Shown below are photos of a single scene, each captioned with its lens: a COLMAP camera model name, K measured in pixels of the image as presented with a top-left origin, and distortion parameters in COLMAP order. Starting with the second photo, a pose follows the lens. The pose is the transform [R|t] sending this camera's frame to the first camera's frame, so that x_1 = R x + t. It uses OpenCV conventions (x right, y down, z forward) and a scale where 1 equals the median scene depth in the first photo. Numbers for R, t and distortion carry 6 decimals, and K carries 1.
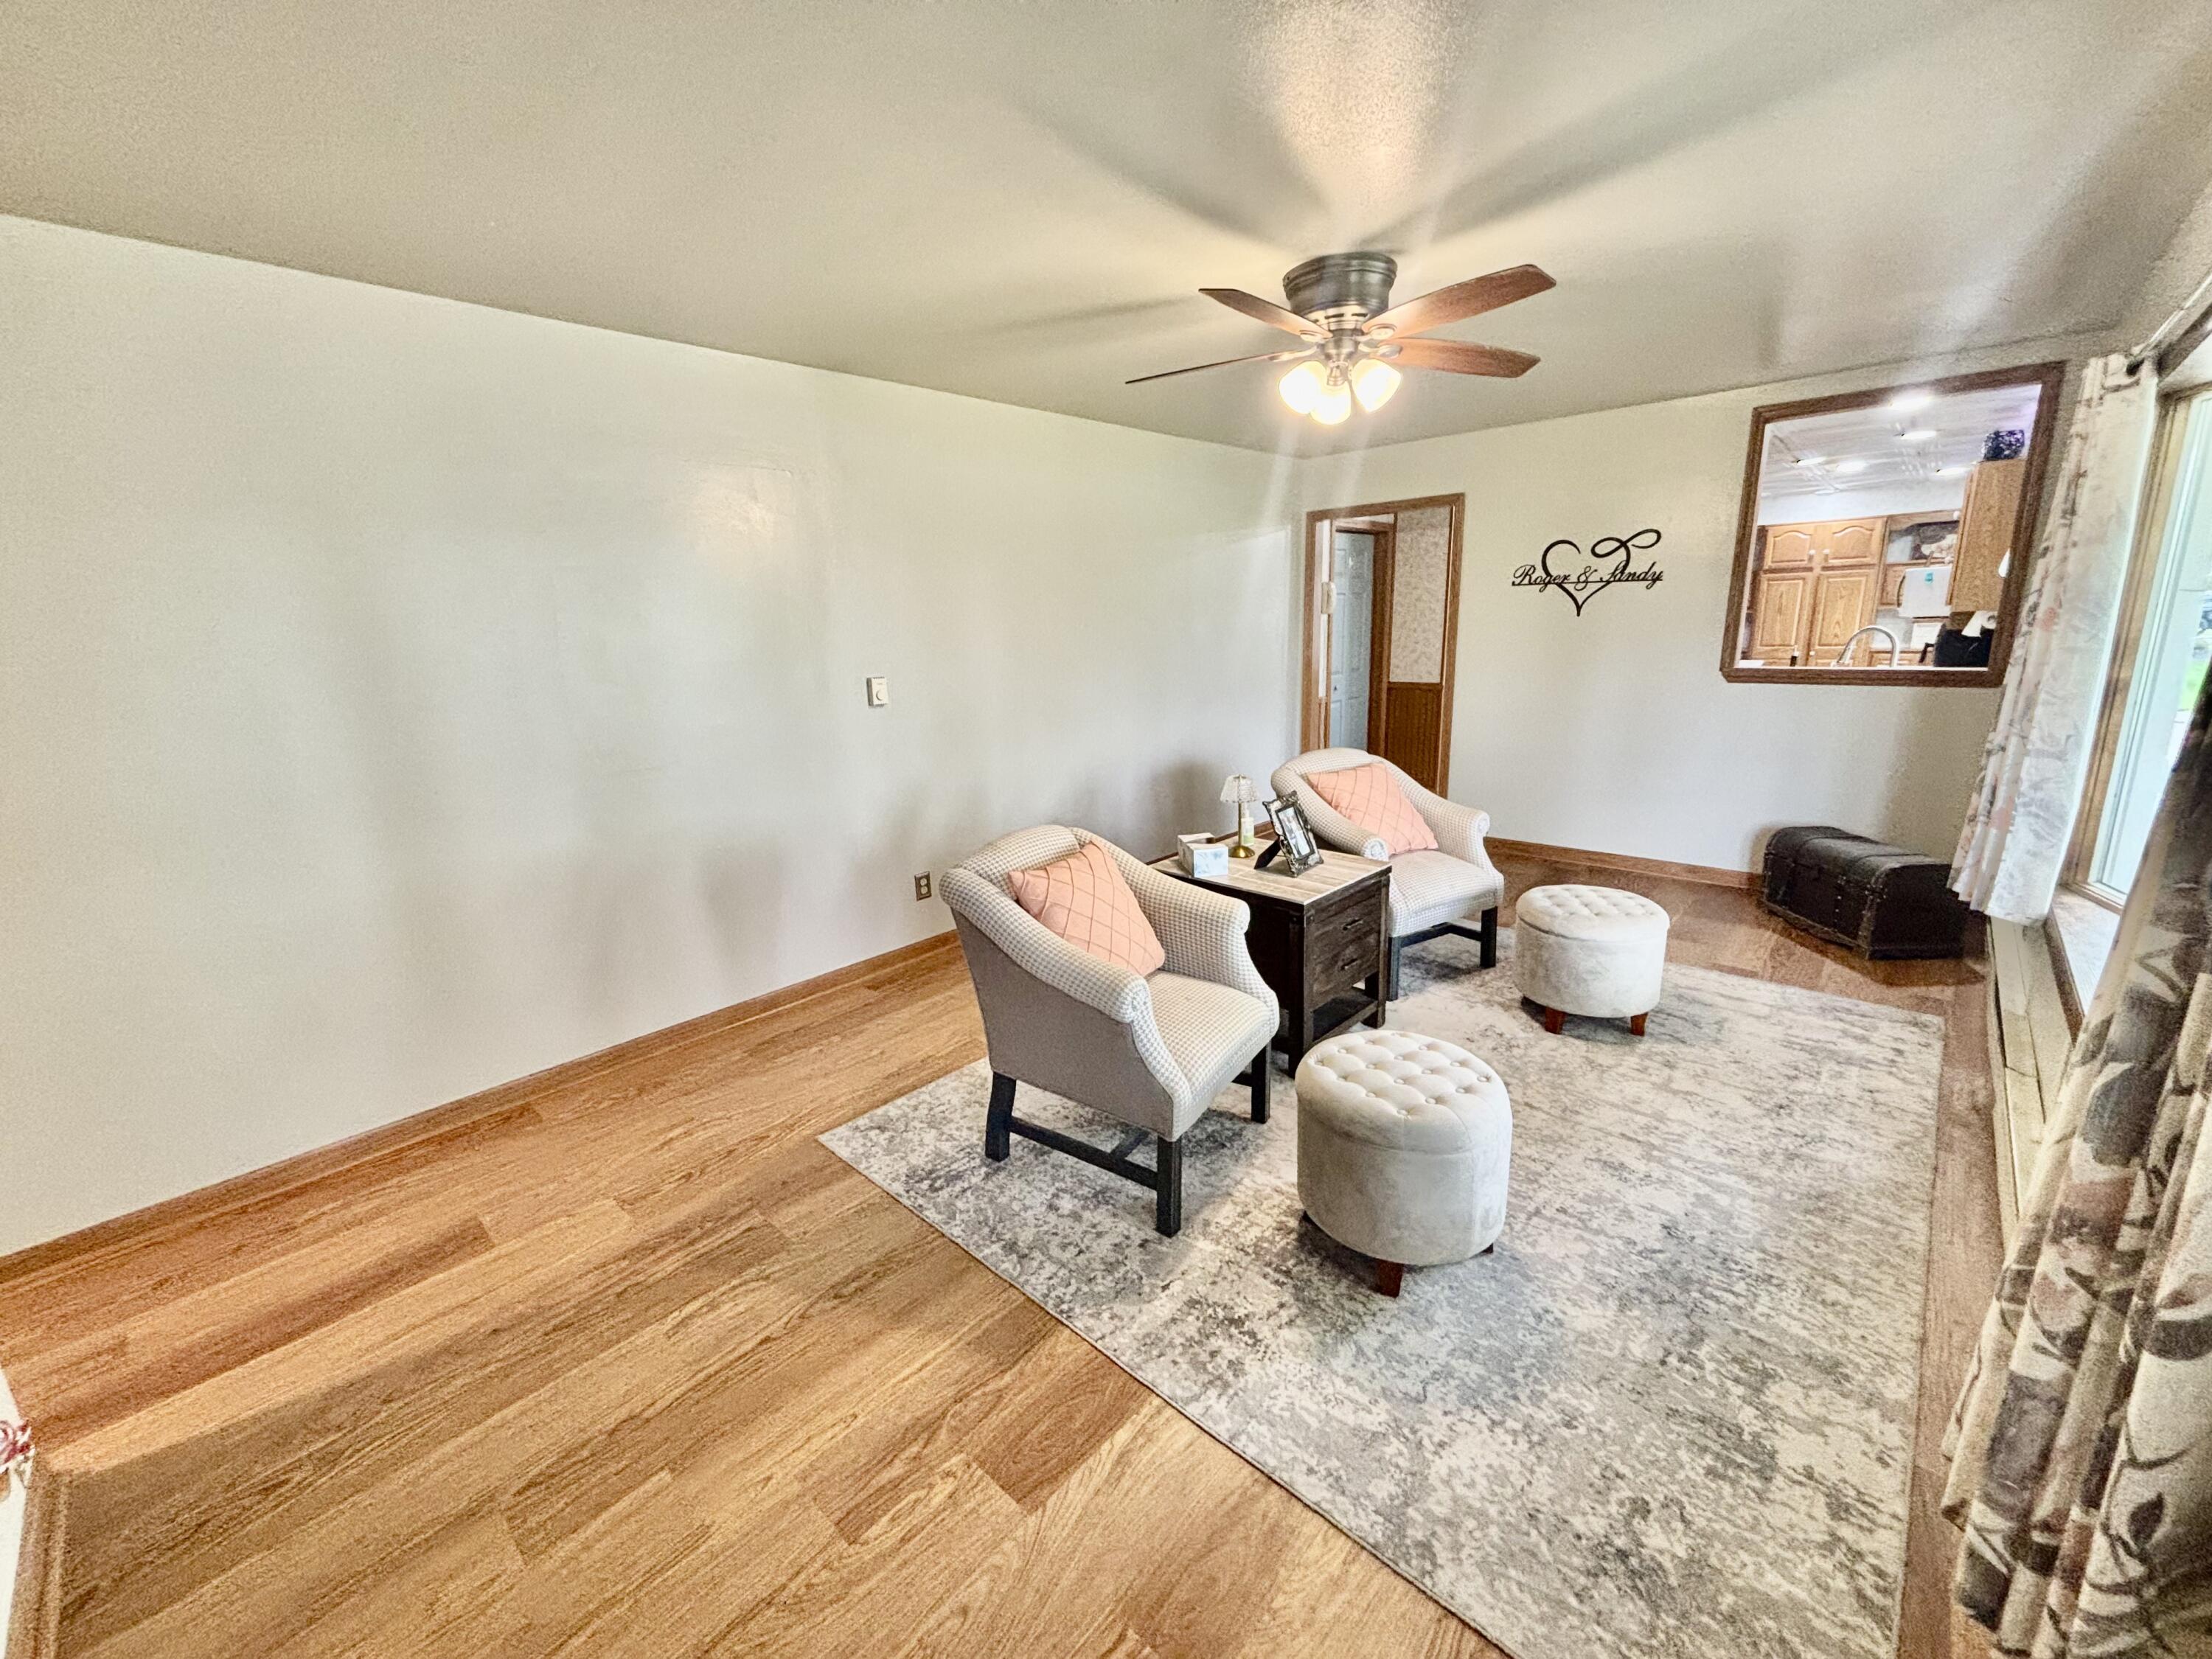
lens RADIAL K [[888.0, 0, 1095.8], [0, 888.0, 829.6], [0, 0, 1]] dist [0.000508, -0.001273]
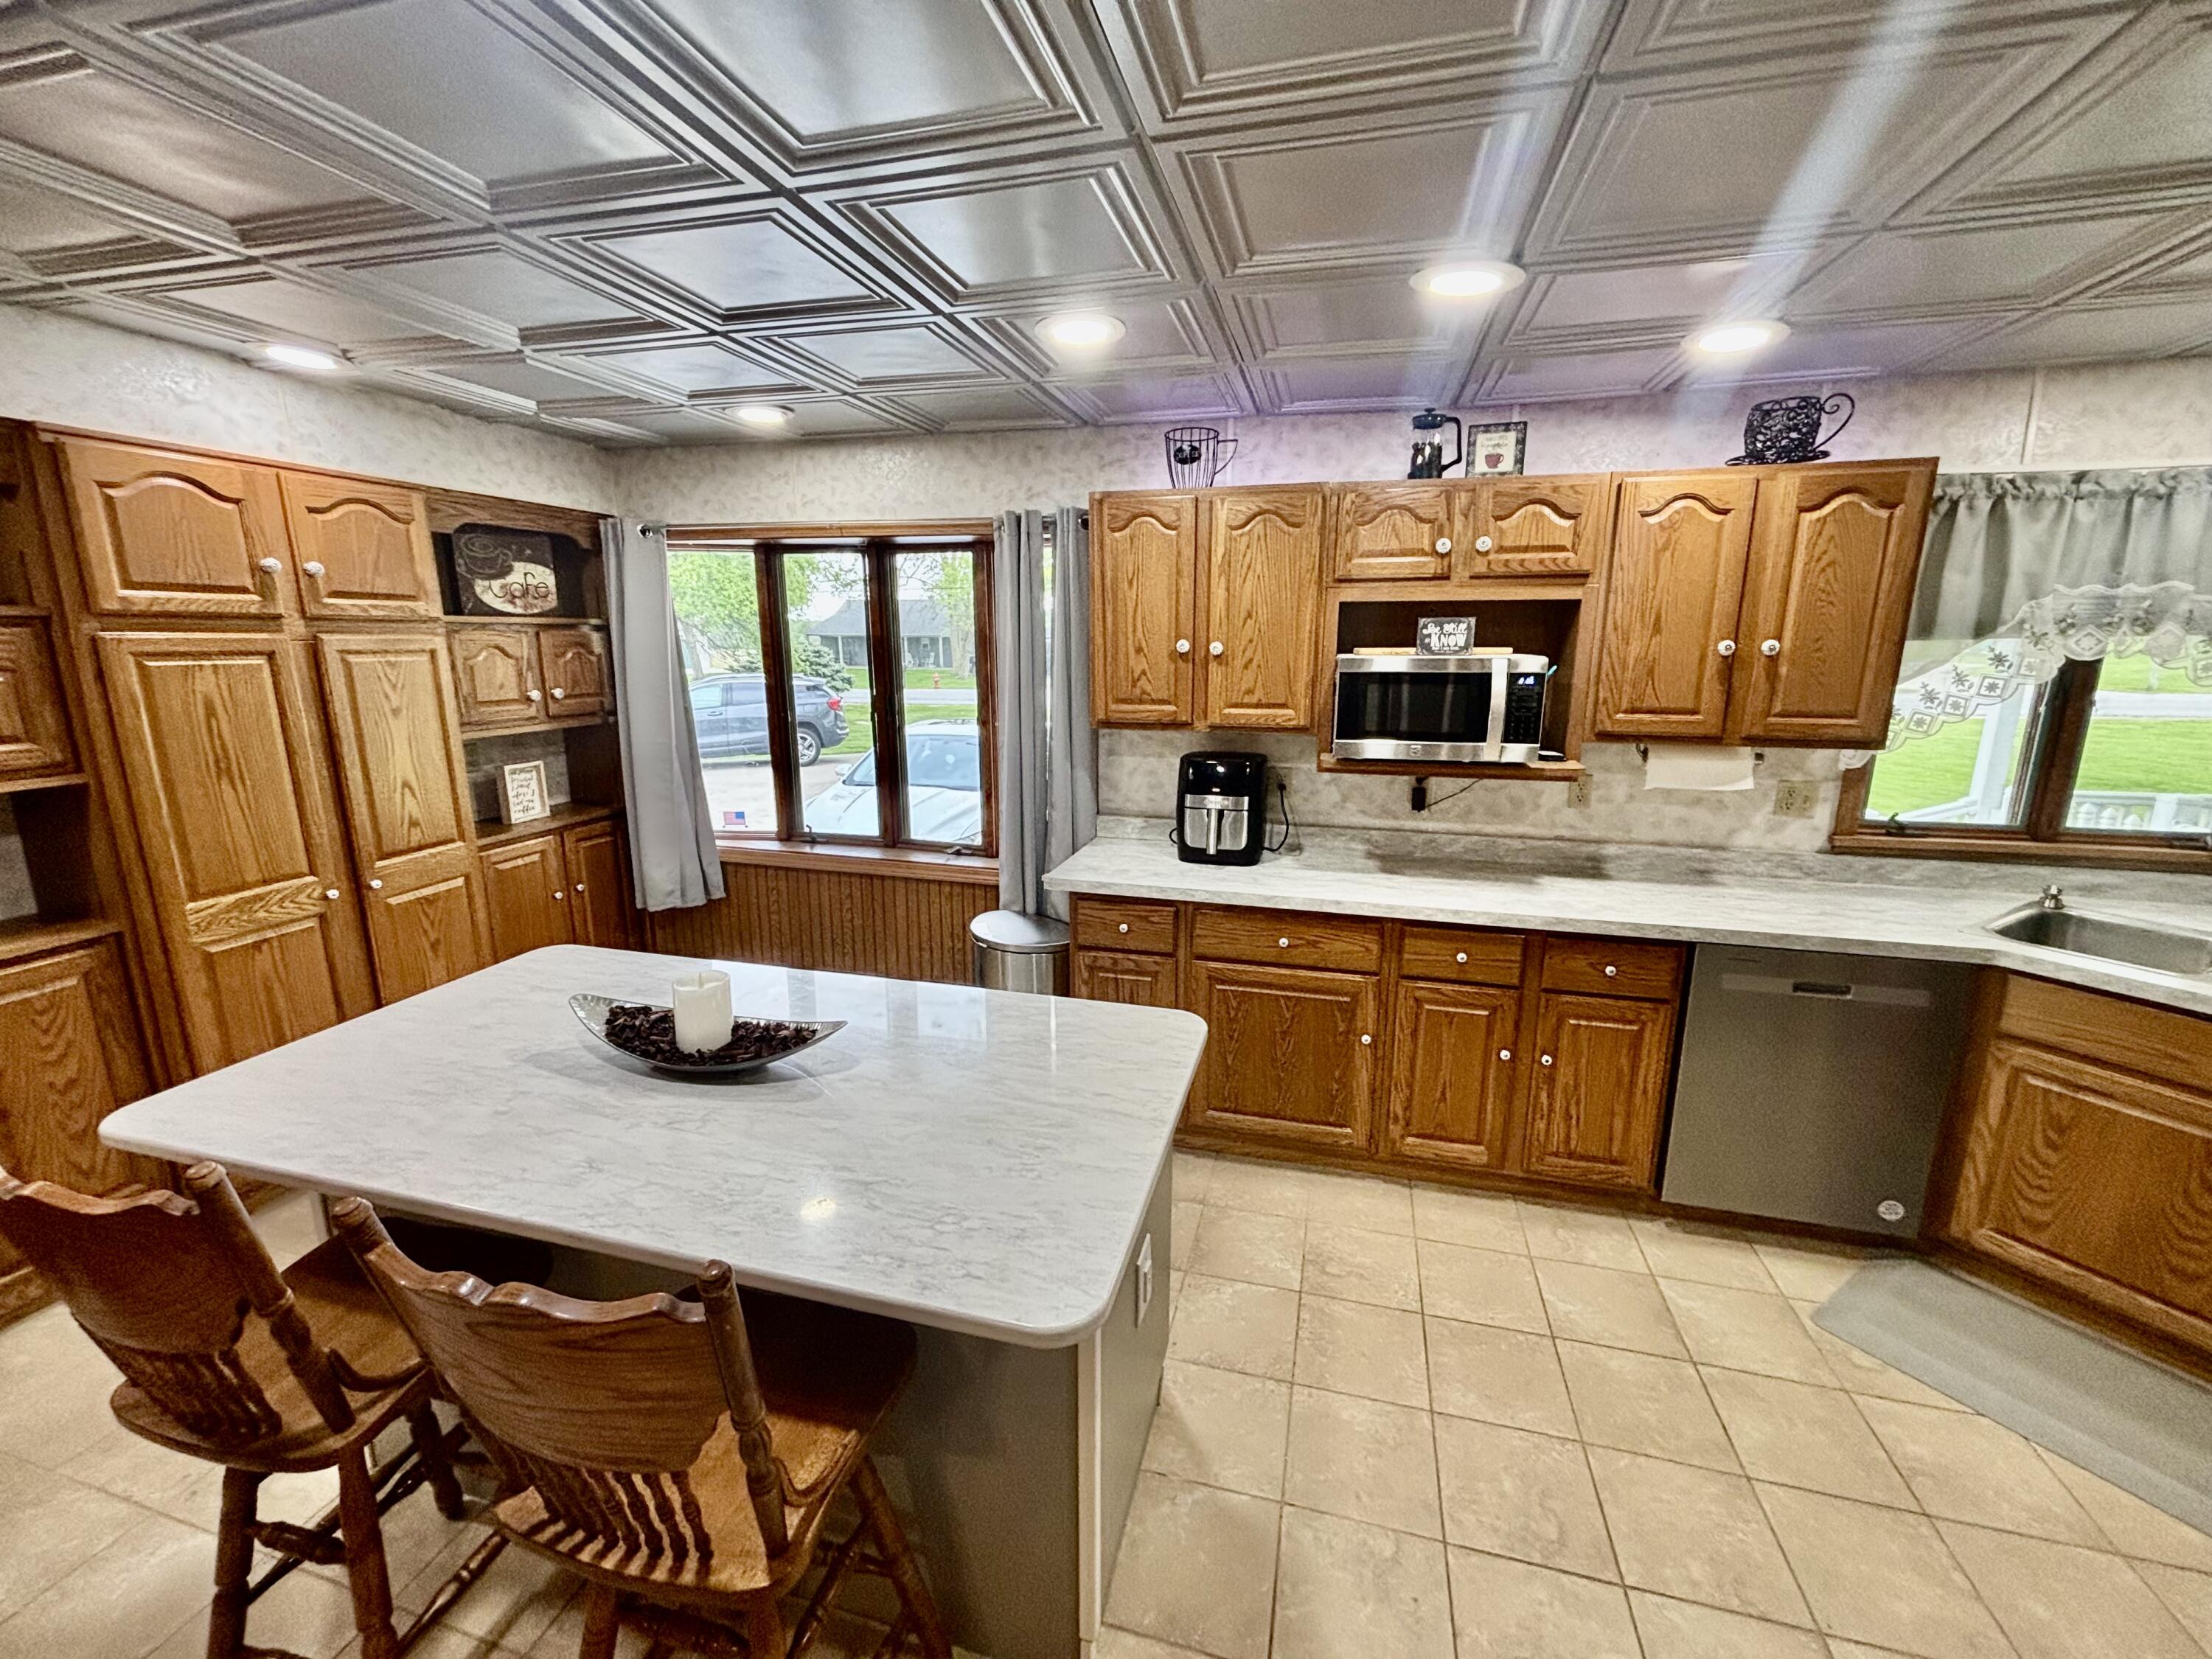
lens RADIAL K [[888.0, 0, 1103.5], [0, 888.0, 833.1], [0, 0, 1]] dist [0.000508, -0.001273]
pose [[-0.473892, -0.151700, 0.867418, 0.432878], [0.218978, 0.933805, 0.282943, -0.264284], [-0.852922, 0.324030, -0.409304, 0.955538]]
